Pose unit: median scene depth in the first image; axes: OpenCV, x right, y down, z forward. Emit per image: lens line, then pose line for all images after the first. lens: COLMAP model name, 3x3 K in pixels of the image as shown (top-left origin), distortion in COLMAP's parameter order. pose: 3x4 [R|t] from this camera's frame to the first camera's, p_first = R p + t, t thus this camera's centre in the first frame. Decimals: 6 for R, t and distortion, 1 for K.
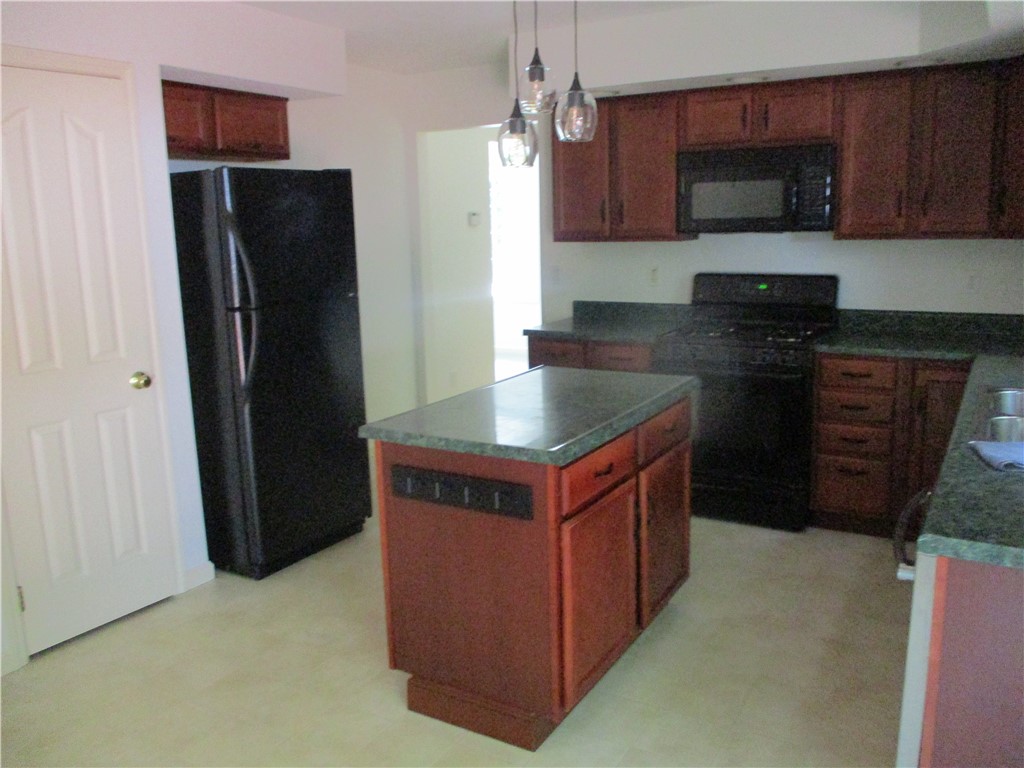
lens RADIAL K [[842.5, 0, 512.0], [0, 842.5, 384.0], [0, 0, 1]] dist [-0.027913, 0.000284]
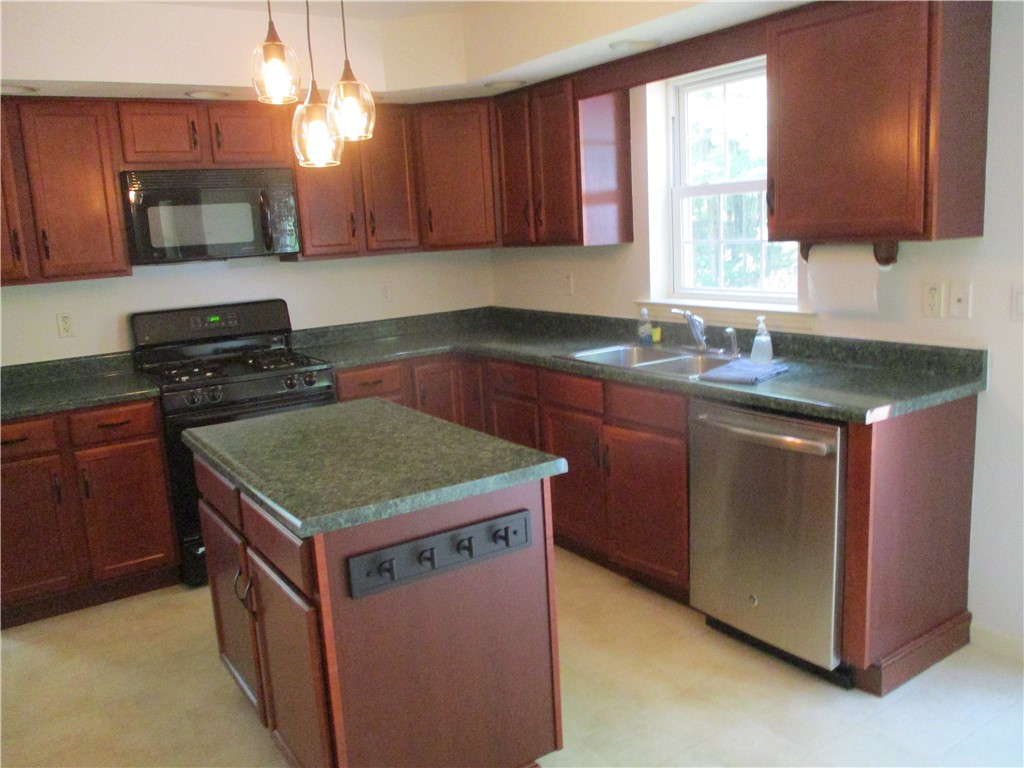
lens RADIAL K [[842.5, 0, 512.0], [0, 842.5, 384.0], [0, 0, 1]] dist [-0.027913, 0.000284]
pose [[0.434666, -0.164152, 0.885505, -0.420035], [0.221300, 0.972569, 0.071663, -0.042146], [-0.872978, 0.164813, 0.459070, 0.318672]]
